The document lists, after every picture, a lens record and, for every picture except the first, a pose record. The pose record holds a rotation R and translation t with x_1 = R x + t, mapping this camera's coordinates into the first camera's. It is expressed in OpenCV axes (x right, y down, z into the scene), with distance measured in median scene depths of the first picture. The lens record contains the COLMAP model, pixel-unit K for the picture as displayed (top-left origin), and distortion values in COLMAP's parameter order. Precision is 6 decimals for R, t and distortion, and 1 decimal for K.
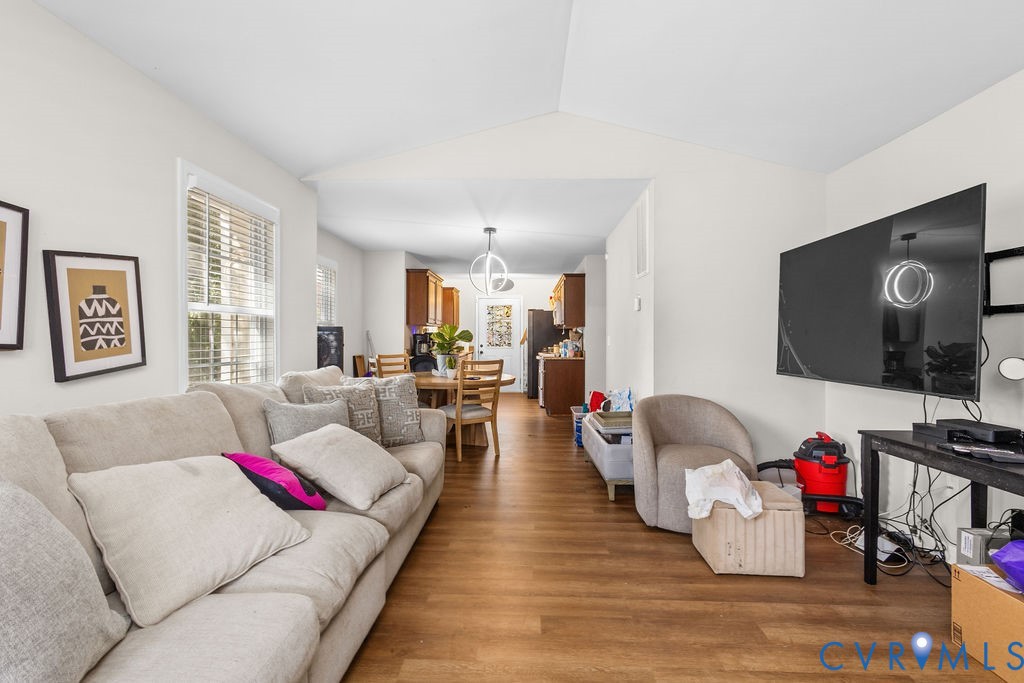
lens RADIAL K [[475.5, 0, 506.5], [0, 475.5, 338.7], [0, 0, 1]] dist [0.004180, 0.001334]
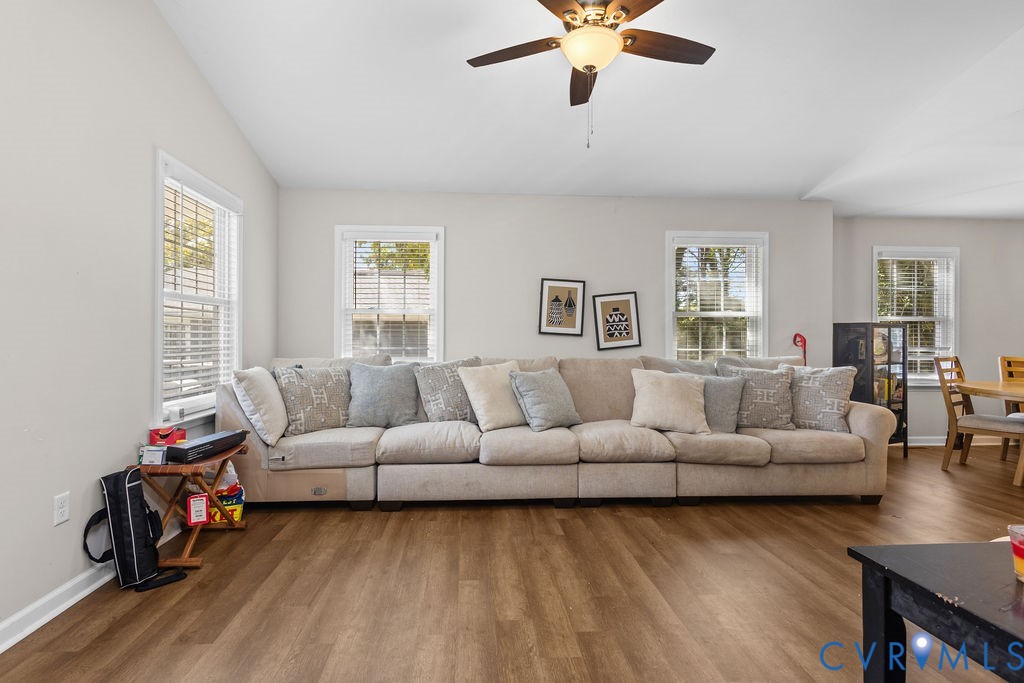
lens RADIAL K [[475.5, 0, 505.5], [0, 475.5, 342.4], [0, 0, 1]] dist [0.004180, 0.001334]
pose [[0.115856, 0.006686, -0.993244, 1.238369], [-0.008915, 0.999944, 0.005692, 0.038542], [0.993226, 0.008195, 0.115909, 0.252180]]
